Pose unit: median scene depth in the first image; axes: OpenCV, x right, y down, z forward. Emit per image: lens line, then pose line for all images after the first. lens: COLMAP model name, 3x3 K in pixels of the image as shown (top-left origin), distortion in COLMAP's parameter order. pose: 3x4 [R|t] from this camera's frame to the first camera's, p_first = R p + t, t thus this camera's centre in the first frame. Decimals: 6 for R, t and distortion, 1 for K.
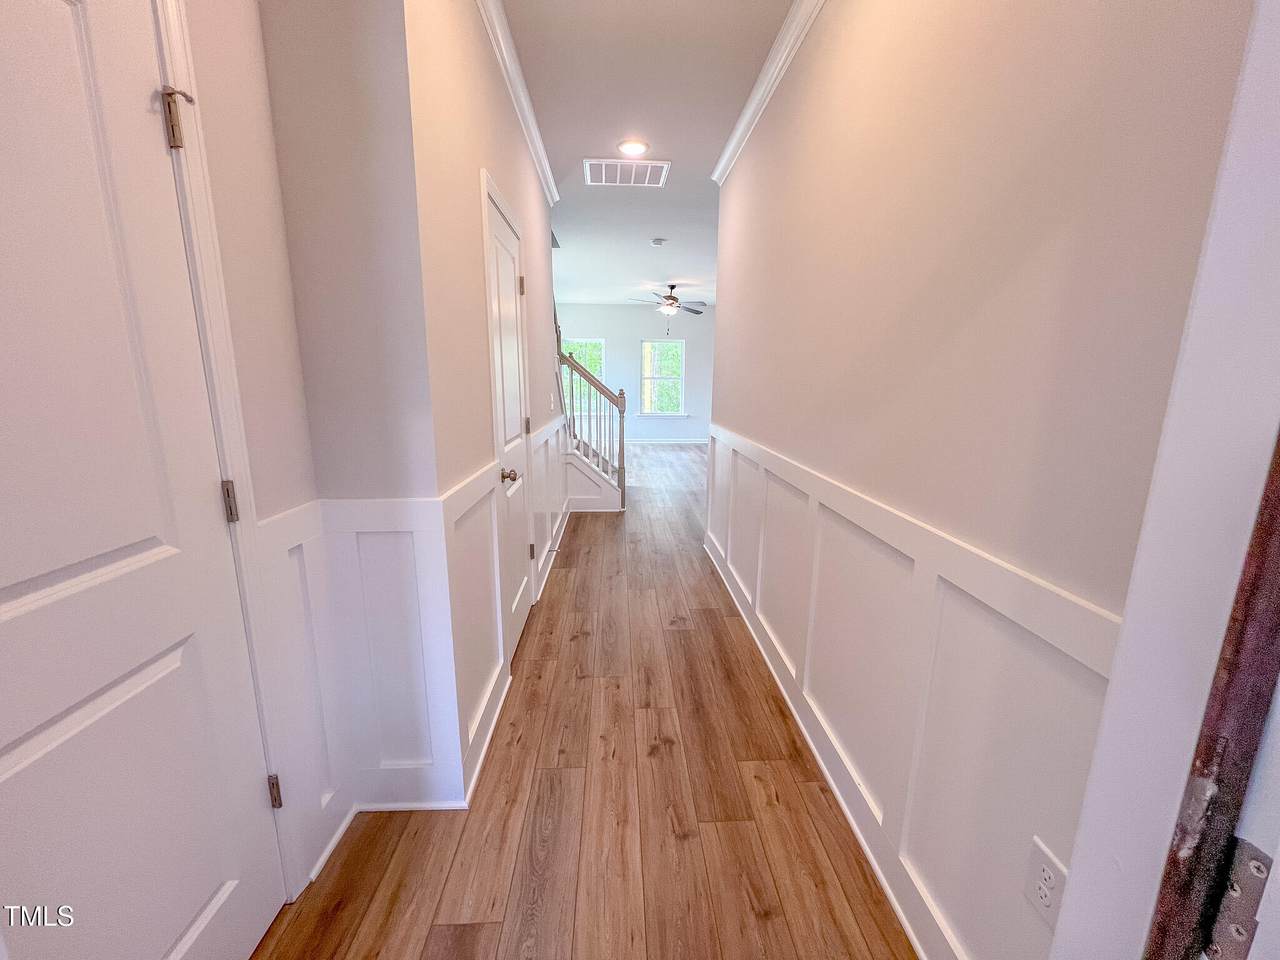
lens RADIAL K [[511.2, 0, 641.3], [0, 511.2, 478.3], [0, 0, 1]] dist [-0.000610, 0.000003]
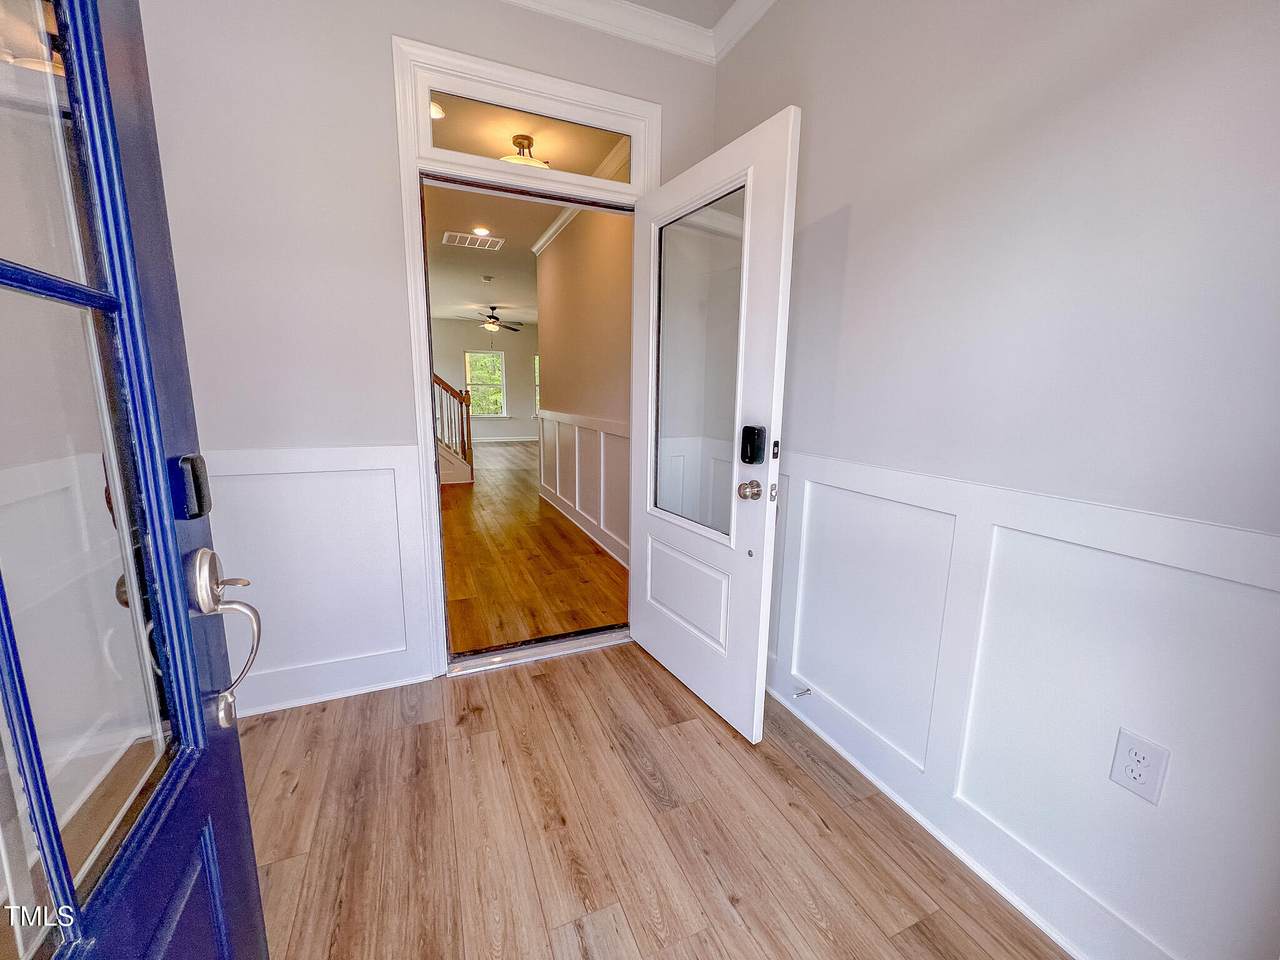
lens RADIAL K [[511.2, 0, 640.4], [0, 511.2, 481.4], [0, 0, 1]] dist [-0.000610, 0.000003]
pose [[0.935787, -0.059801, 0.347458, -0.161456], [0.065841, 0.997815, -0.005589, 0.178364], [-0.346364, 0.028107, 0.937679, -0.673986]]
